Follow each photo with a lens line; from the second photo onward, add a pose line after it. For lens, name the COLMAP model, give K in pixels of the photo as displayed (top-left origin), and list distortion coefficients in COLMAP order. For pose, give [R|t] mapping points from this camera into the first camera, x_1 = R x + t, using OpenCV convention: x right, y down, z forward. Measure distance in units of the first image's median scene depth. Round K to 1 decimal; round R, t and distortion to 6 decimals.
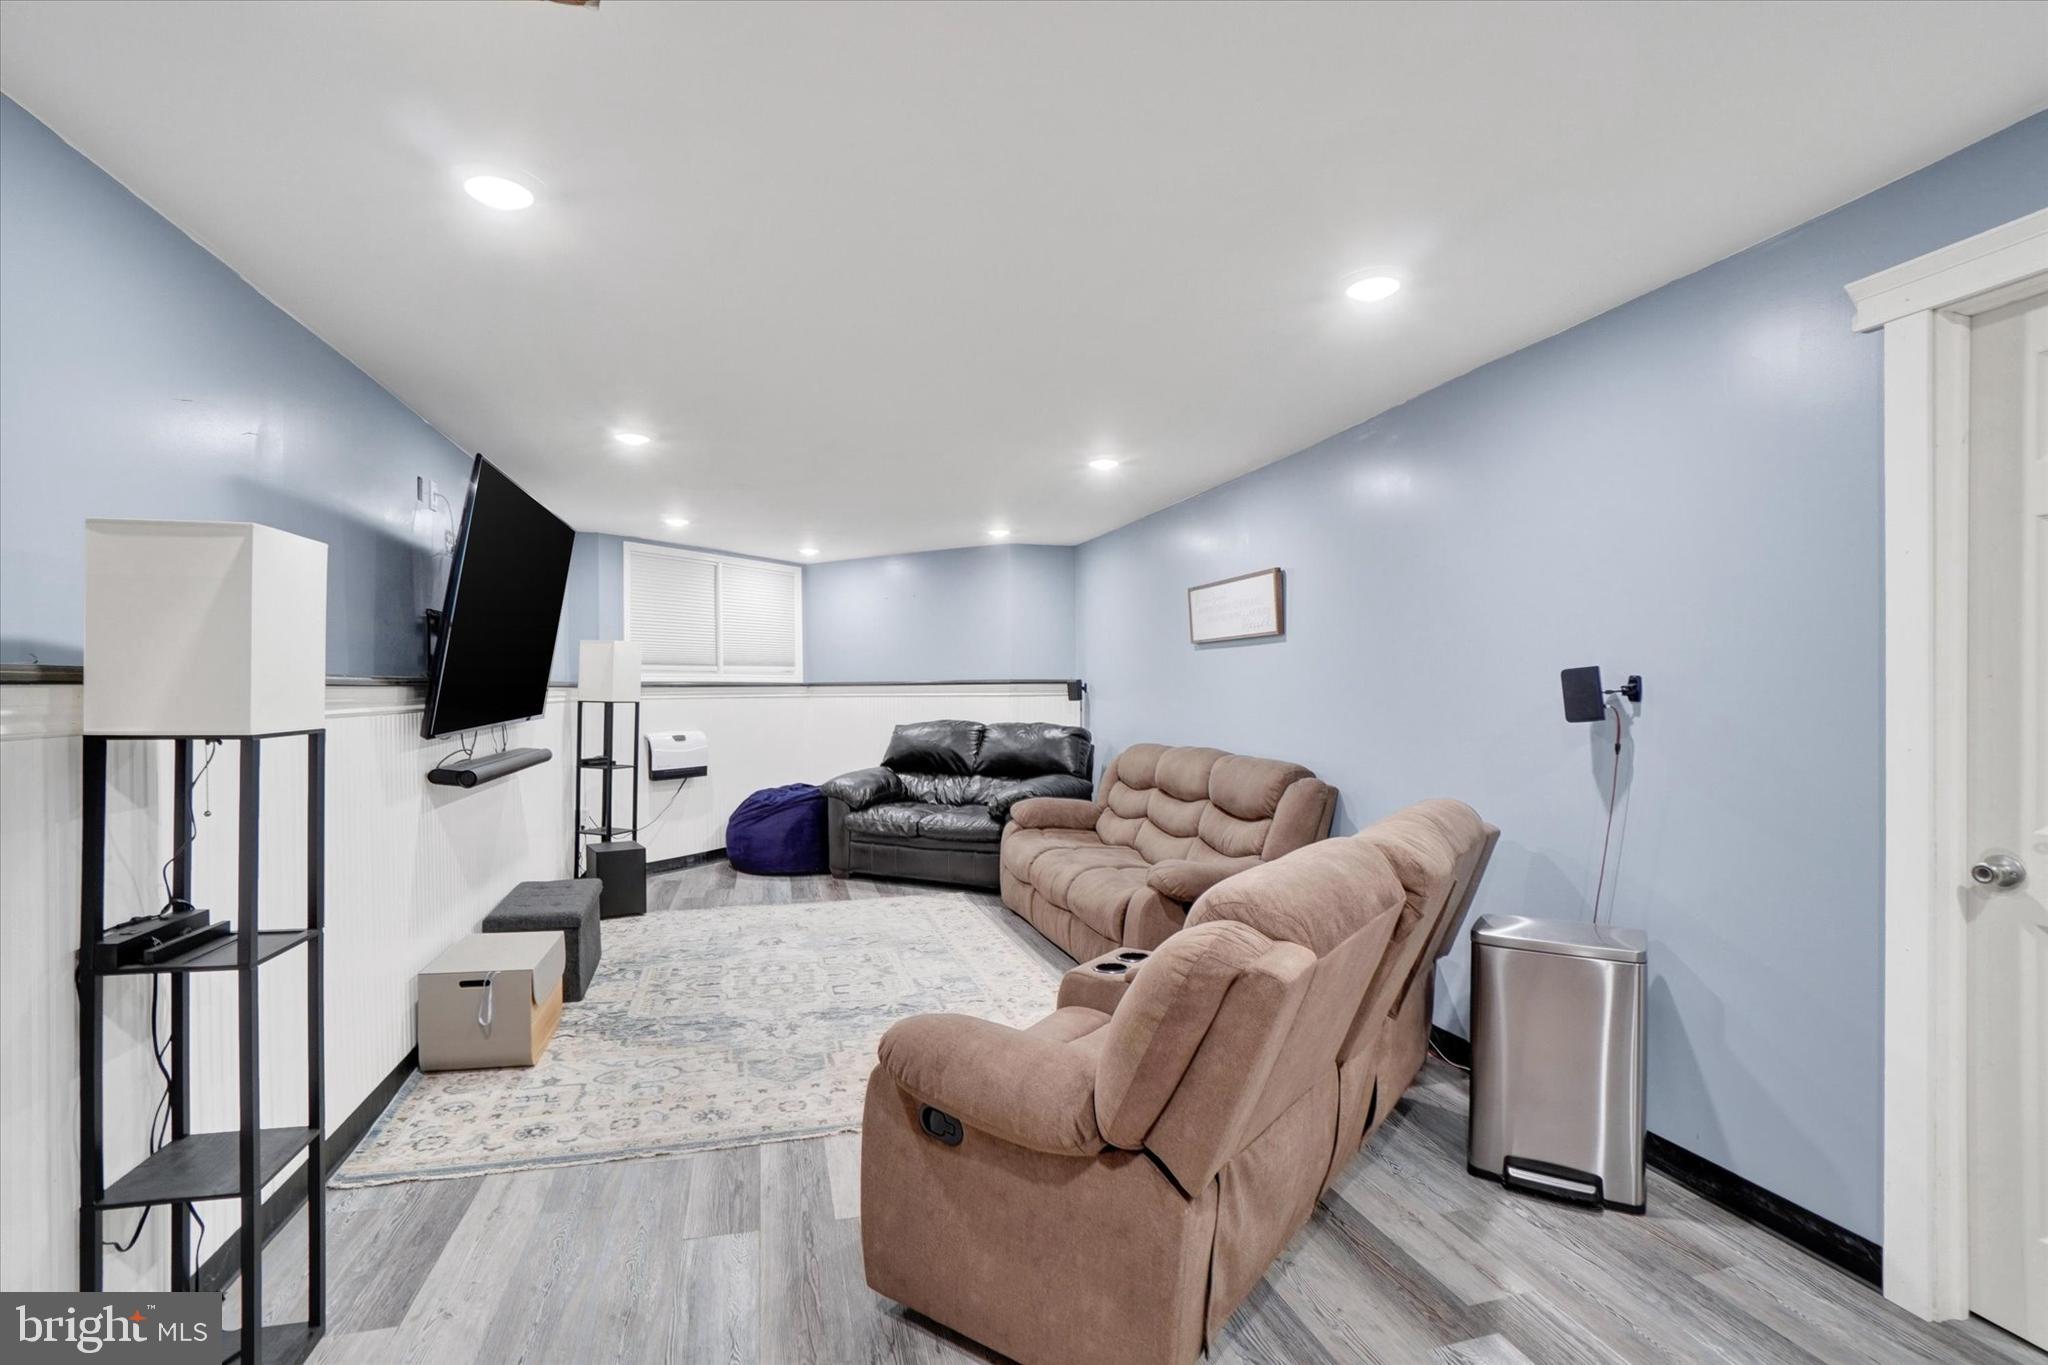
lens RADIAL K [[973.1, 0, 1019.6], [0, 973.1, 692.6], [0, 0, 1]] dist [-0.002781, -0.000028]
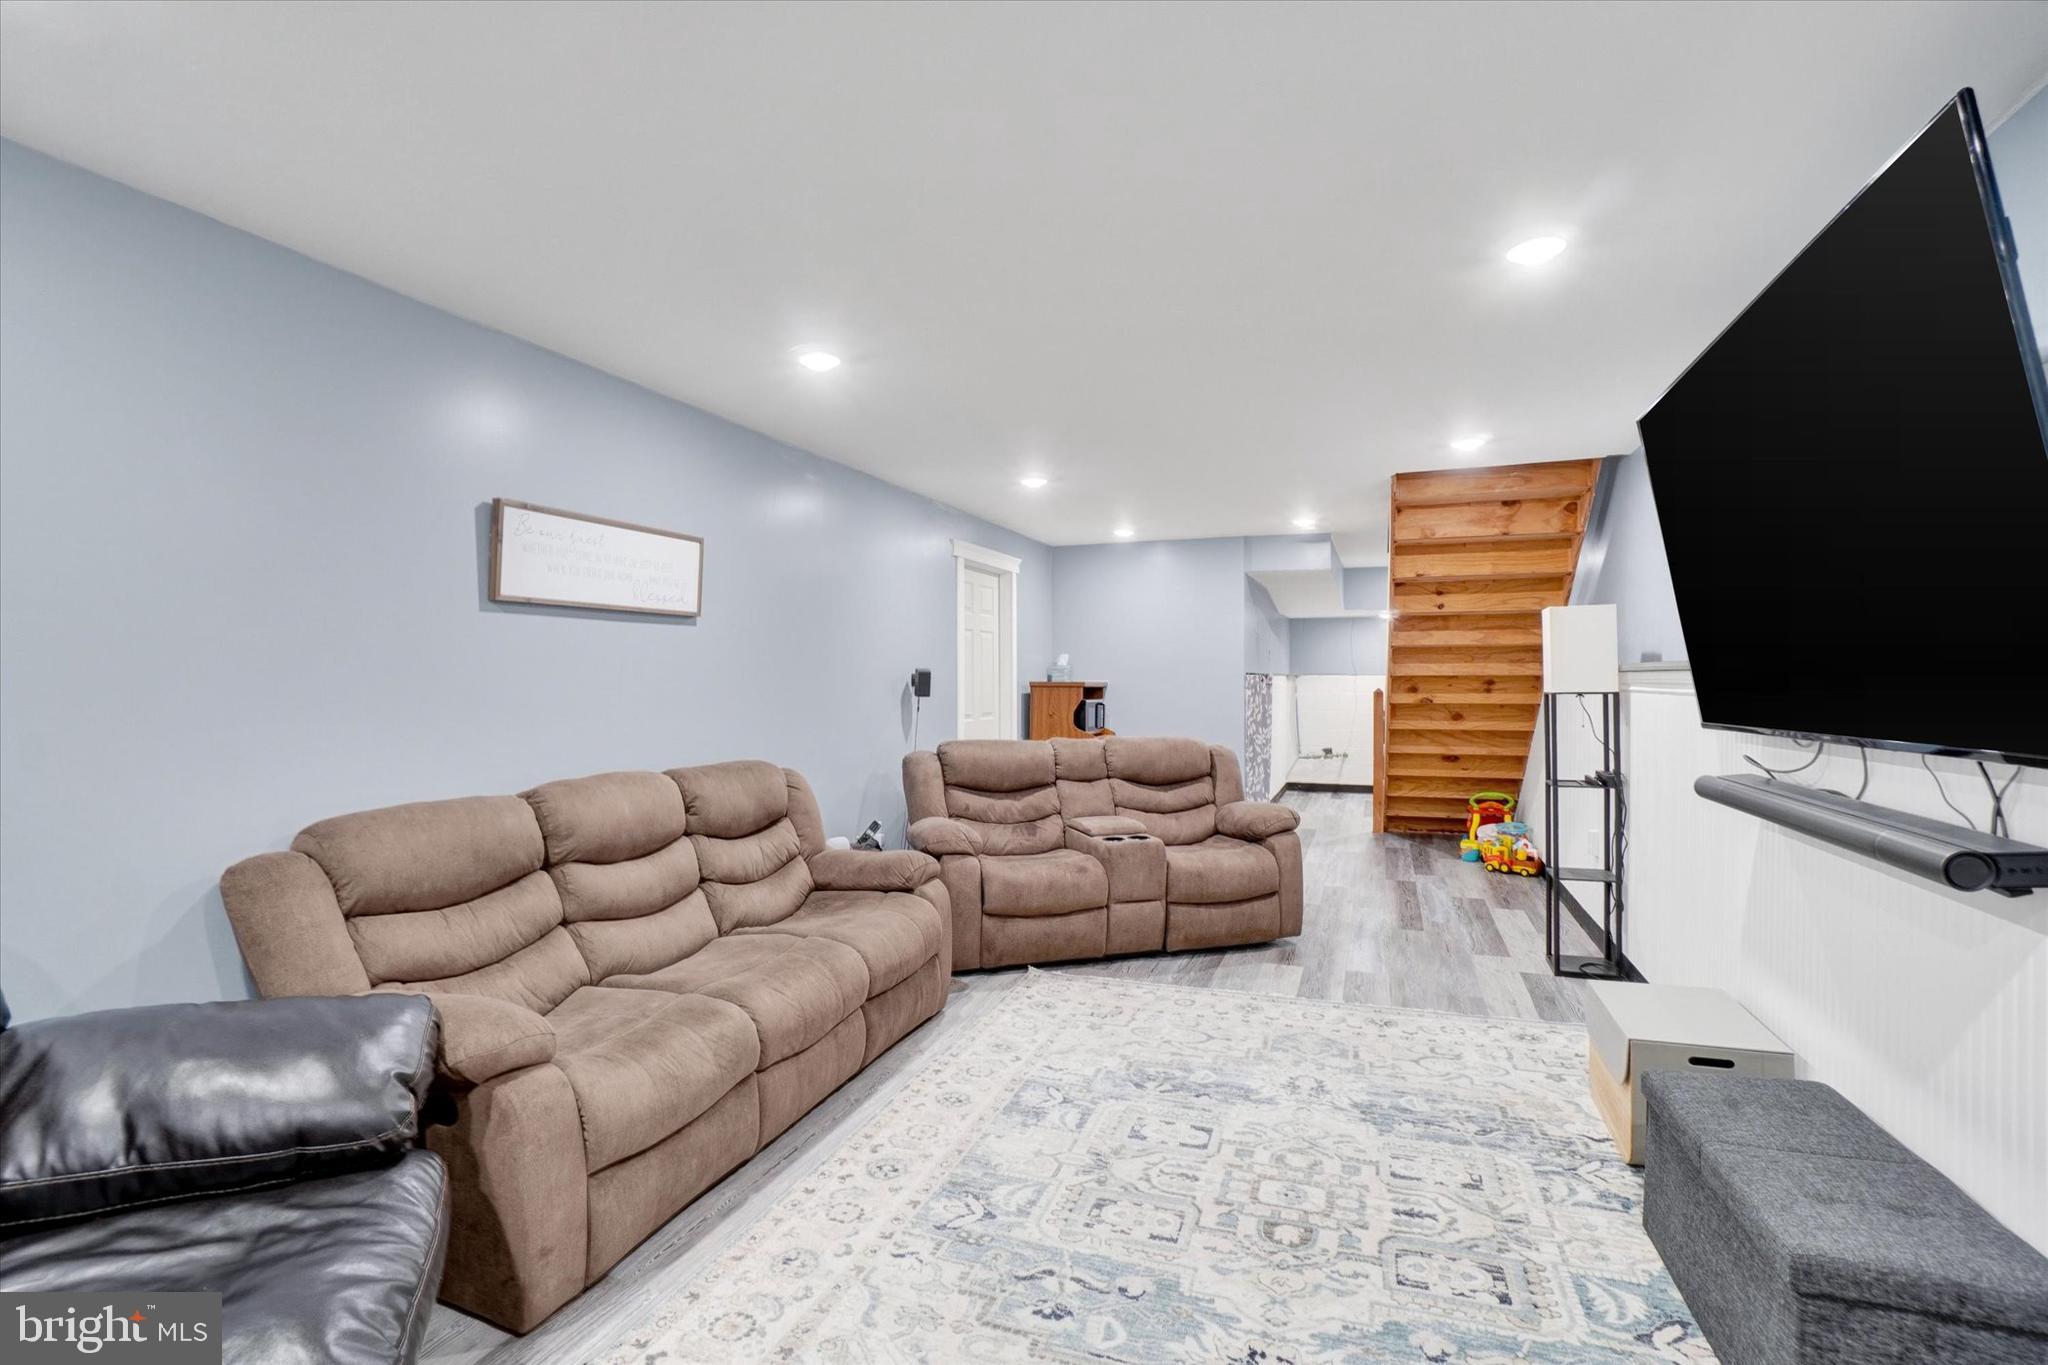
lens RADIAL K [[973.1, 0, 1019.6], [0, 973.1, 692.6], [0, 0, 1]] dist [-0.002781, -0.000028]
pose [[-0.816787, -0.000862, 0.576938, -0.467420], [0.008193, 0.999881, 0.013092, 0.000184], [-0.576881, 0.015421, -0.816683, 1.618012]]
